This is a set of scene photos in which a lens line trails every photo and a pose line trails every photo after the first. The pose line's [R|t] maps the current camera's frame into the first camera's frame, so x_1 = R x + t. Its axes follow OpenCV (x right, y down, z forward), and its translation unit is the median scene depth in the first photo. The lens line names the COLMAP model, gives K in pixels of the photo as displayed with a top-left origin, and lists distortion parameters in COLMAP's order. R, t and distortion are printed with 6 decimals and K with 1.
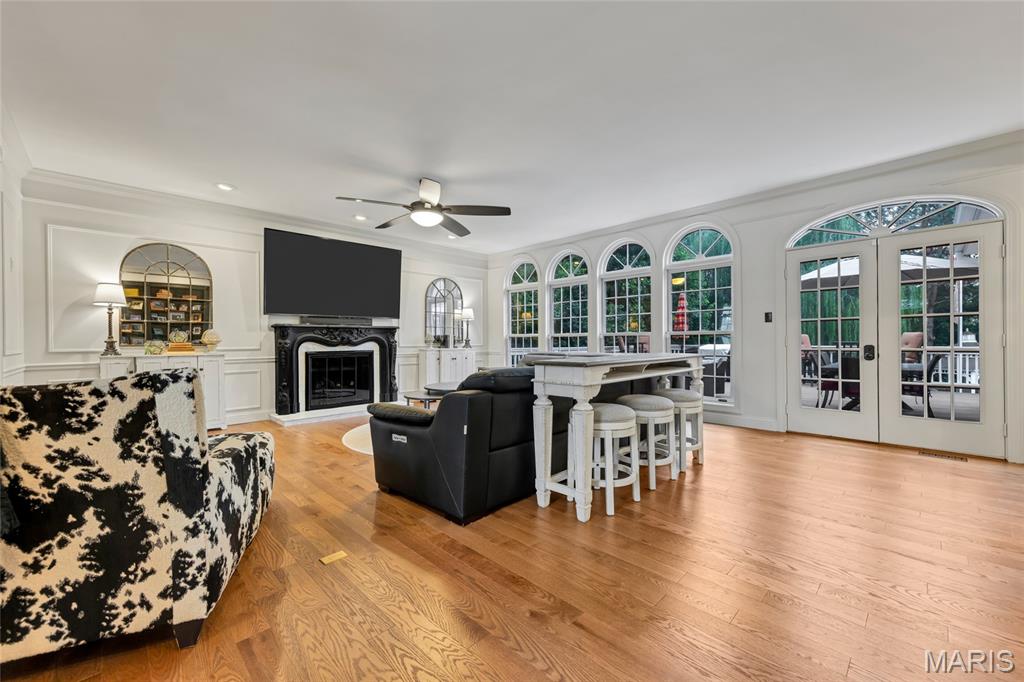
lens RADIAL K [[421.0, 0, 511.8], [0, 421.0, 338.8], [0, 0, 1]] dist [0.007268, 0.000051]
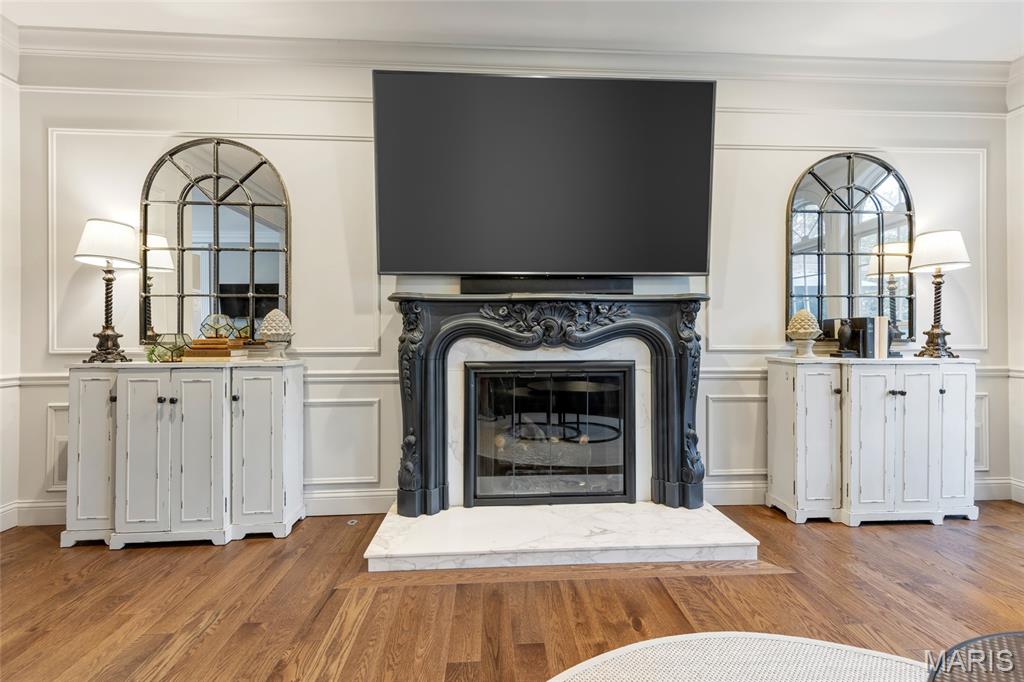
lens RADIAL K [[421.0, 0, 516.1], [0, 421.0, 335.0], [0, 0, 1]] dist [0.007268, 0.000051]
pose [[0.762338, -0.000344, -0.647179, -0.165990], [0.001156, 0.999999, 0.000830, 0.004335], [0.647178, -0.001380, 0.762337, 0.644600]]
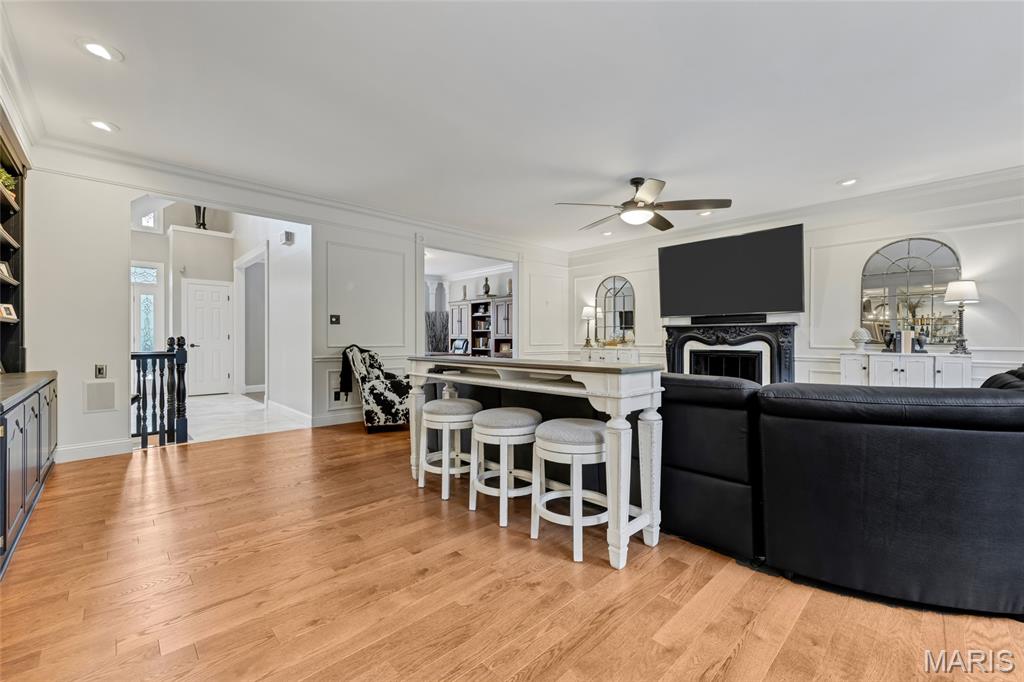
lens RADIAL K [[421.0, 0, 510.4], [0, 421.0, 338.6], [0, 0, 1]] dist [0.007268, 0.000051]
pose [[-0.020916, 0.002151, -0.999779, 0.551890], [0.001177, 0.999997, 0.002126, -0.000460], [0.999781, -0.001132, -0.020918, 0.497504]]
